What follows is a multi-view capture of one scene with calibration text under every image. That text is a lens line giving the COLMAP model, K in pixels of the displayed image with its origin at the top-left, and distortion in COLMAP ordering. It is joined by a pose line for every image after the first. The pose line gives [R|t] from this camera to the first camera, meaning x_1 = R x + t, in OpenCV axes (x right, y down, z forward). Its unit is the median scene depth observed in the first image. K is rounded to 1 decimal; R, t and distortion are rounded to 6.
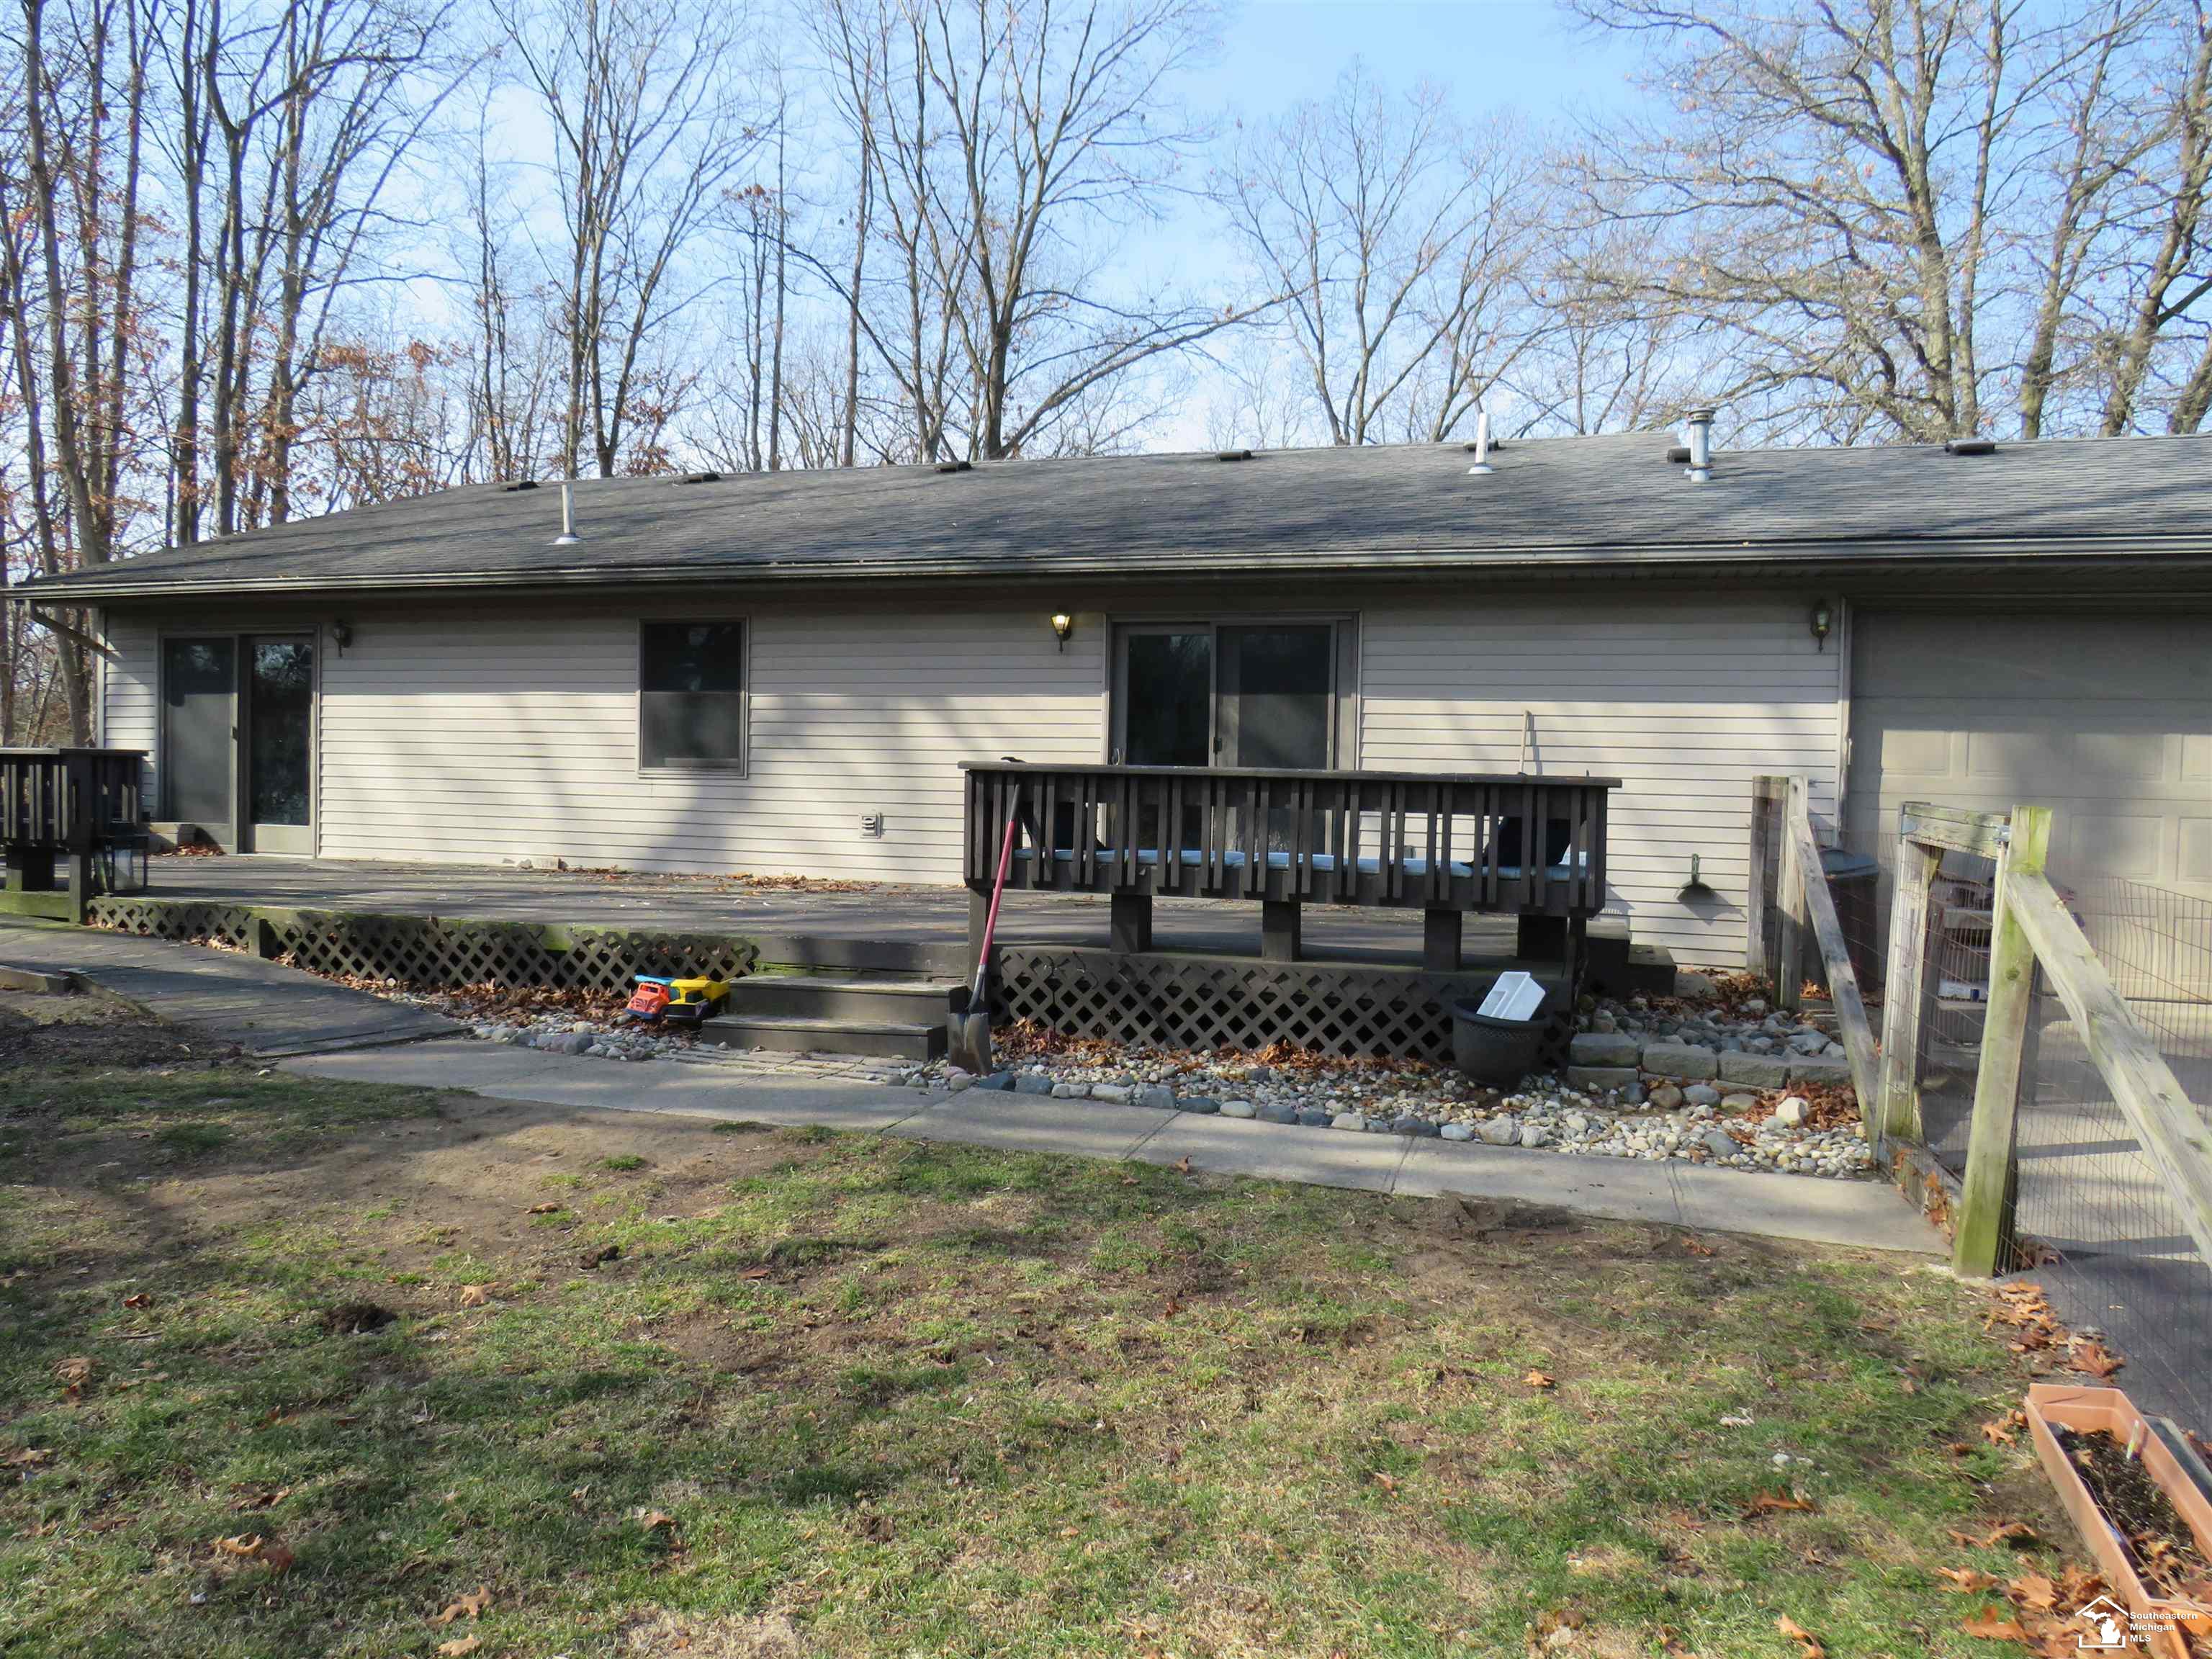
lens RADIAL K [[1570.6, 0, 1106.0], [0, 1570.6, 829.5], [0, 0, 1]] dist [-0.012166, 0.000610]
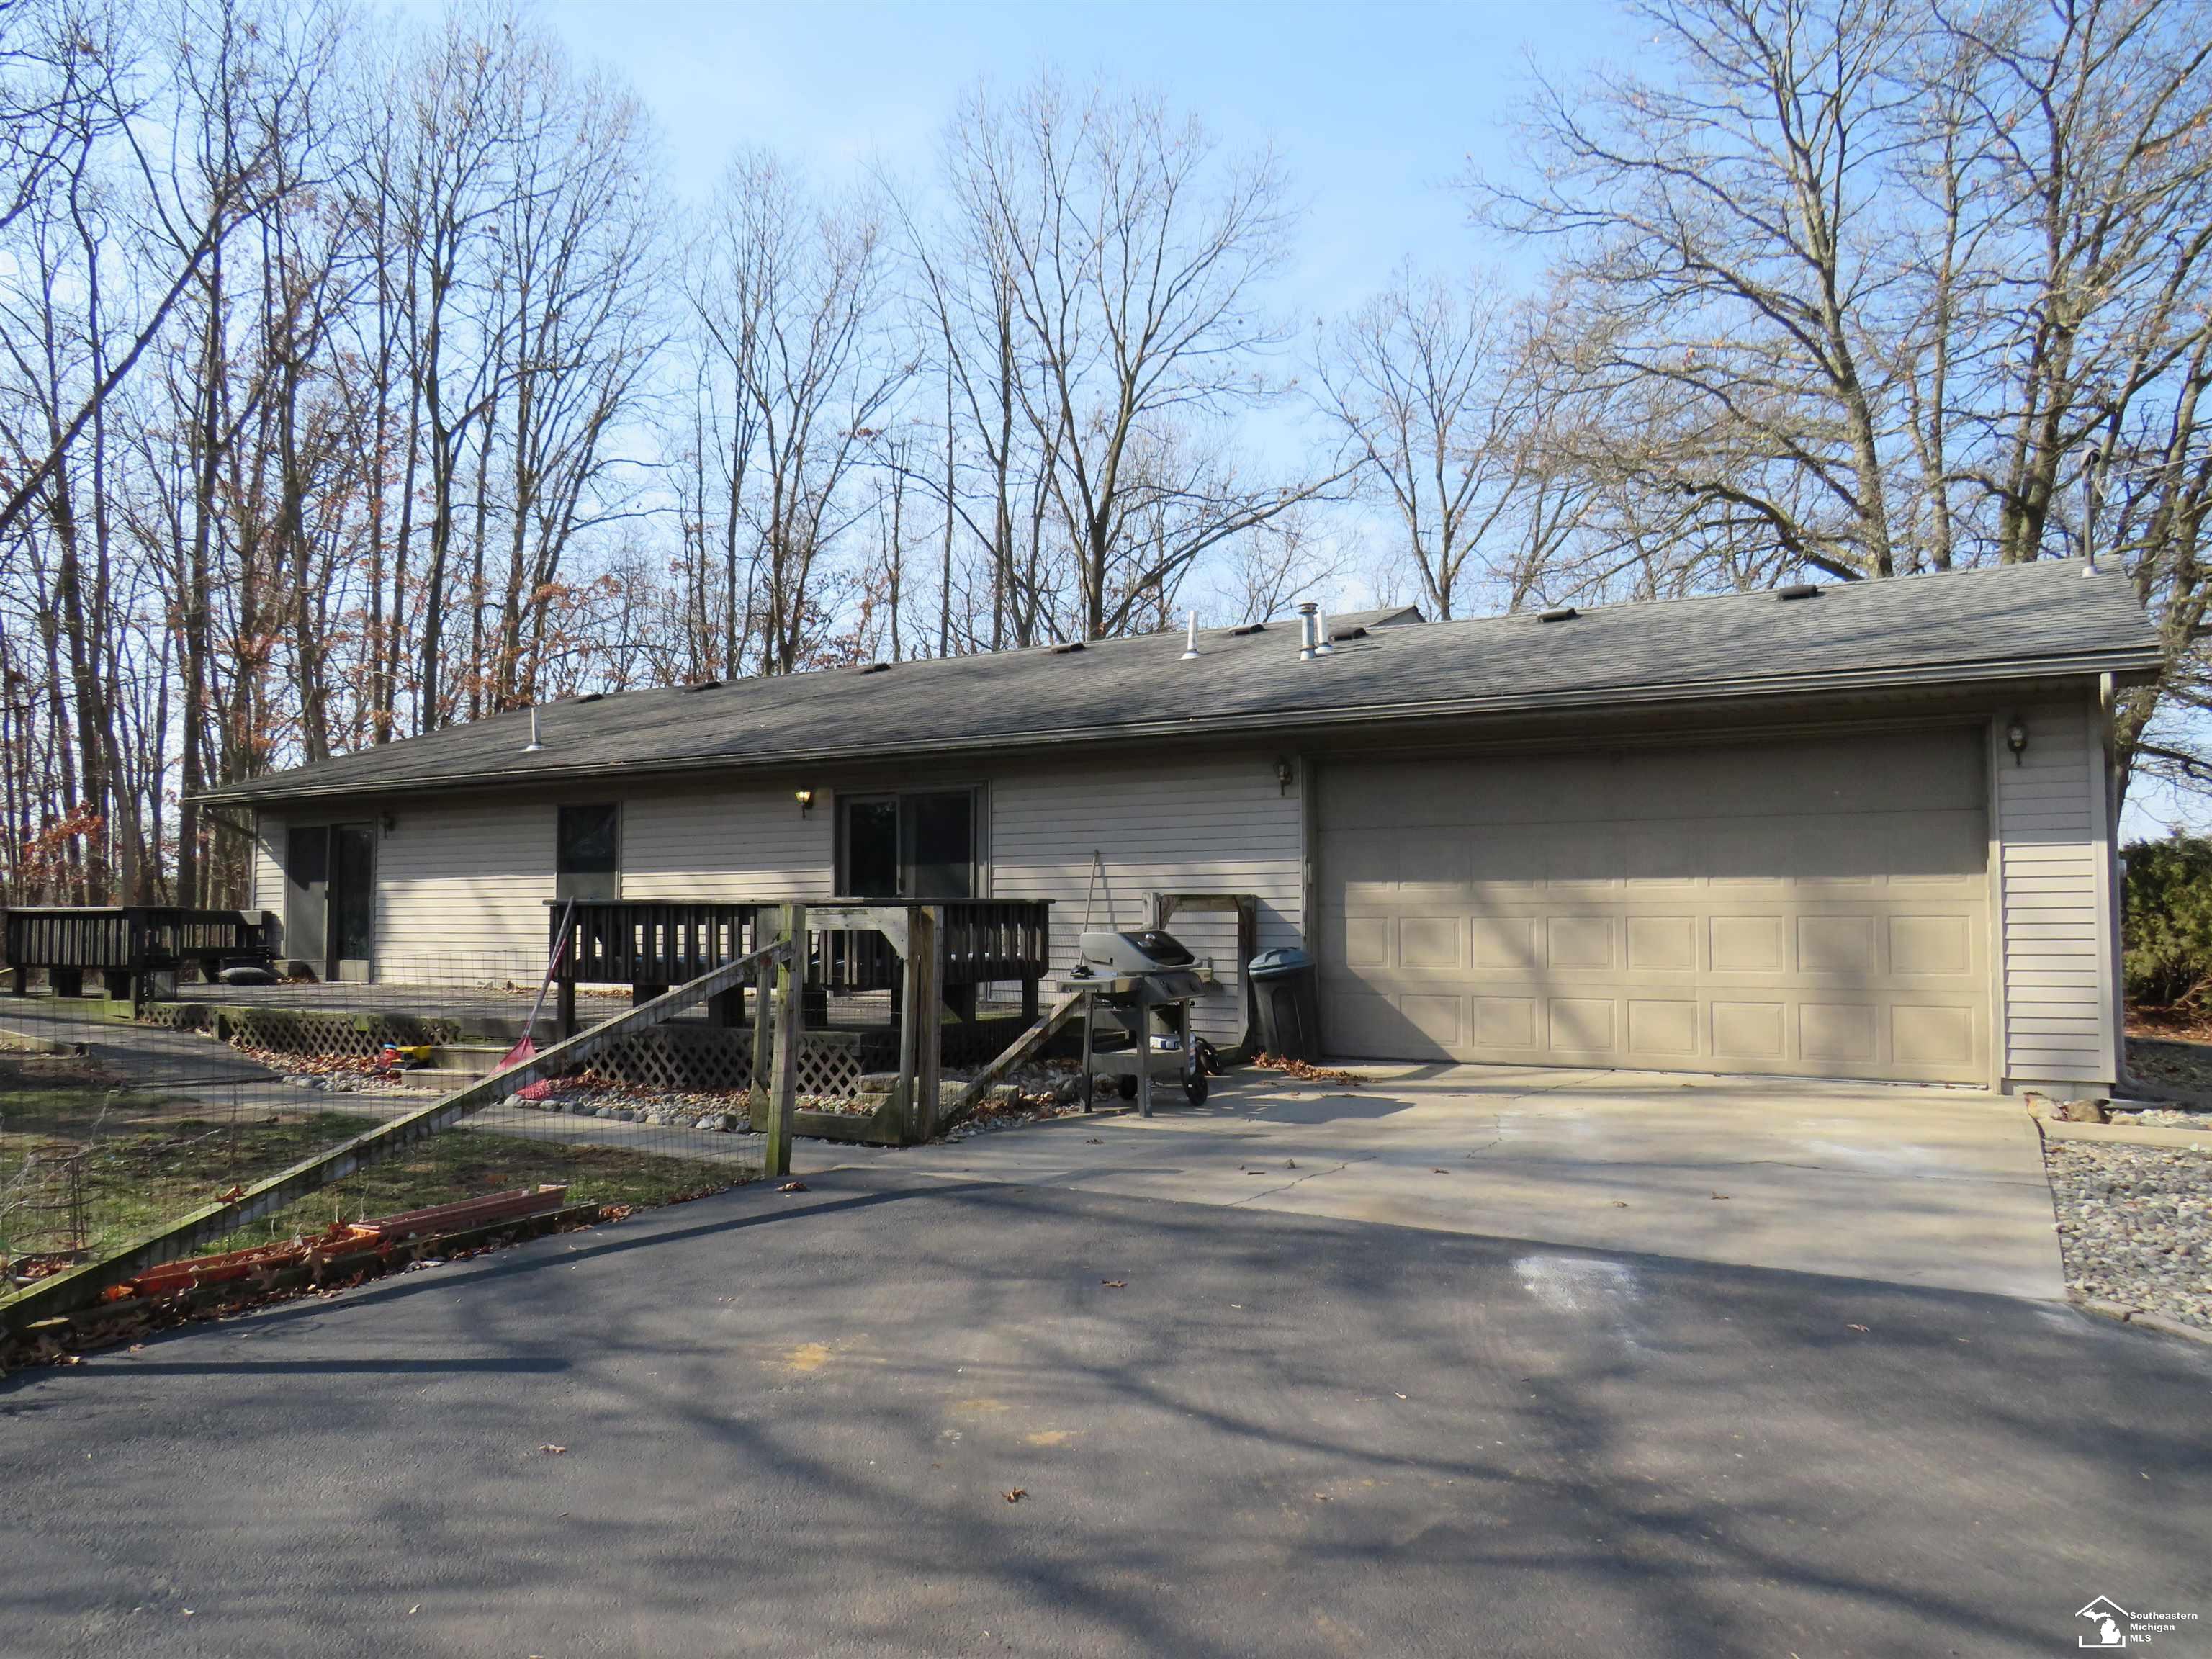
lens RADIAL K [[1567.7, 0, 1106.0], [0, 1567.7, 829.5], [0, 0, 1]] dist [-0.001620, -0.036436]
pose [[0.978100, -0.036138, -0.204976, 0.404274], [0.017206, 0.995480, -0.093403, 0.022014], [0.207425, 0.087831, 0.974300, -0.211684]]
